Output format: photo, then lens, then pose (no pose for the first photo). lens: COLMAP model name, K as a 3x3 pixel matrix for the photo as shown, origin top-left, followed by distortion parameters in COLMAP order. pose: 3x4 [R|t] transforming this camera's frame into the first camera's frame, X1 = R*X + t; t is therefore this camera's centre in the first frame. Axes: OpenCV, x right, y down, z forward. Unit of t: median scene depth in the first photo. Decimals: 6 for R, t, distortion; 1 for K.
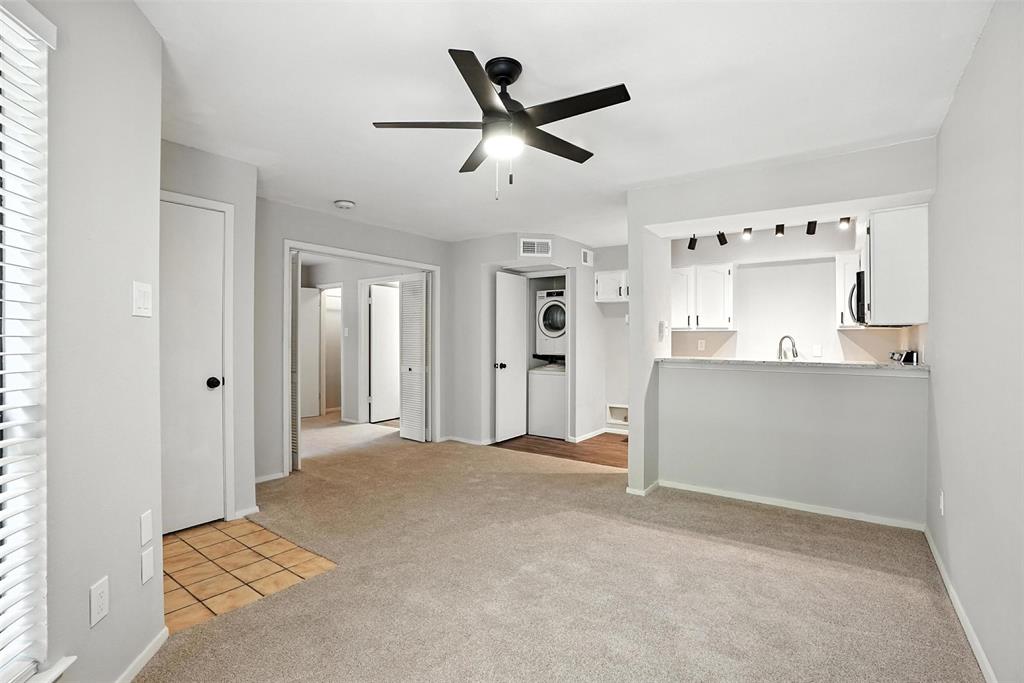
lens RADIAL K [[480.2, 0, 512.0], [0, 480.2, 341.5], [0, 0, 1]] dist [-0.032305, 0.000182]
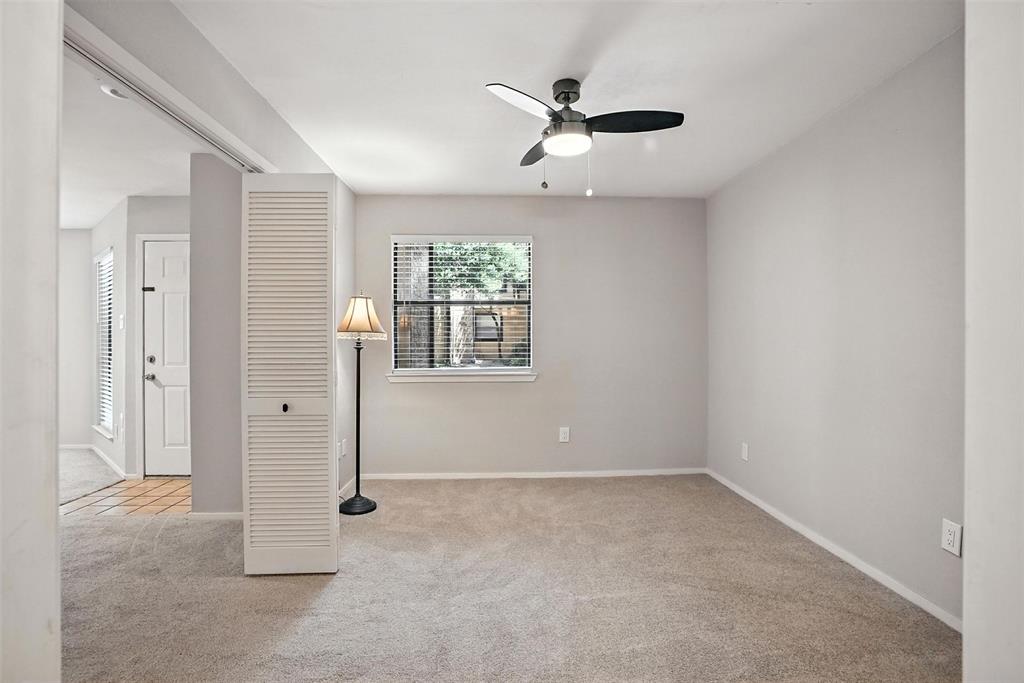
lens RADIAL K [[457.8, 0, 512.0], [0, 457.8, 341.5], [0, 0, 1]] dist [-0.011390, 0.000001]
pose [[-0.779139, -0.002658, -0.626845, -0.523494], [-0.002967, 0.999995, -0.000554, 0.004523], [0.626844, 0.001428, -0.779144, 2.360813]]
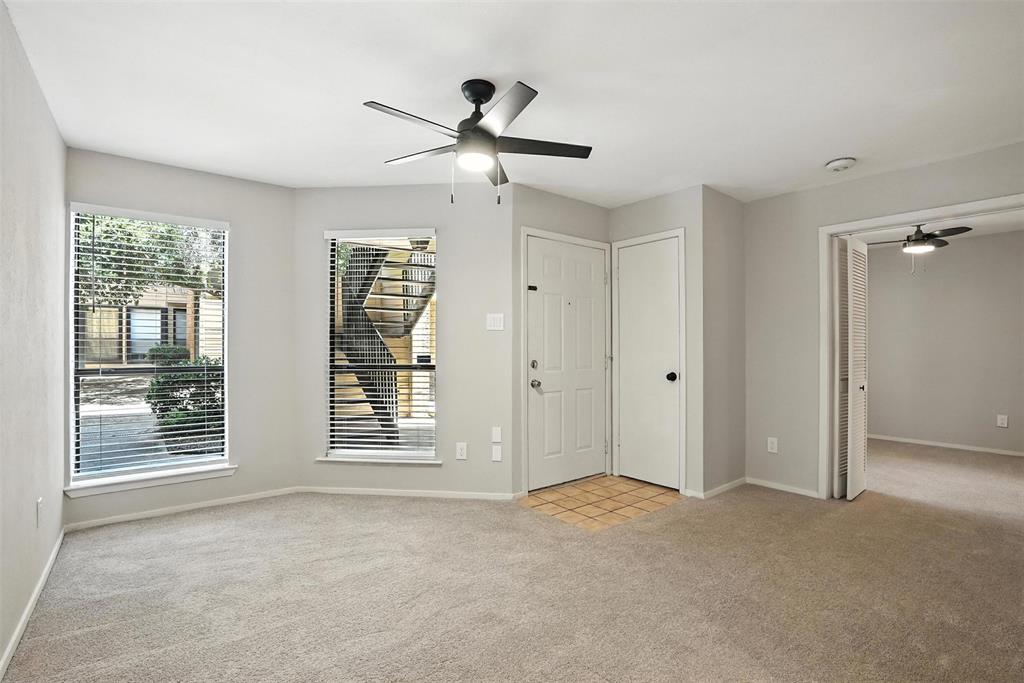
lens RADIAL K [[480.2, 0, 512.0], [0, 480.2, 341.5], [0, 0, 1]] dist [-0.032305, 0.000182]
pose [[-0.255658, -0.008536, -0.966730, 0.716971], [-0.005307, 0.999958, -0.007426, 0.007718], [0.966753, 0.003232, -0.255692, 0.953121]]
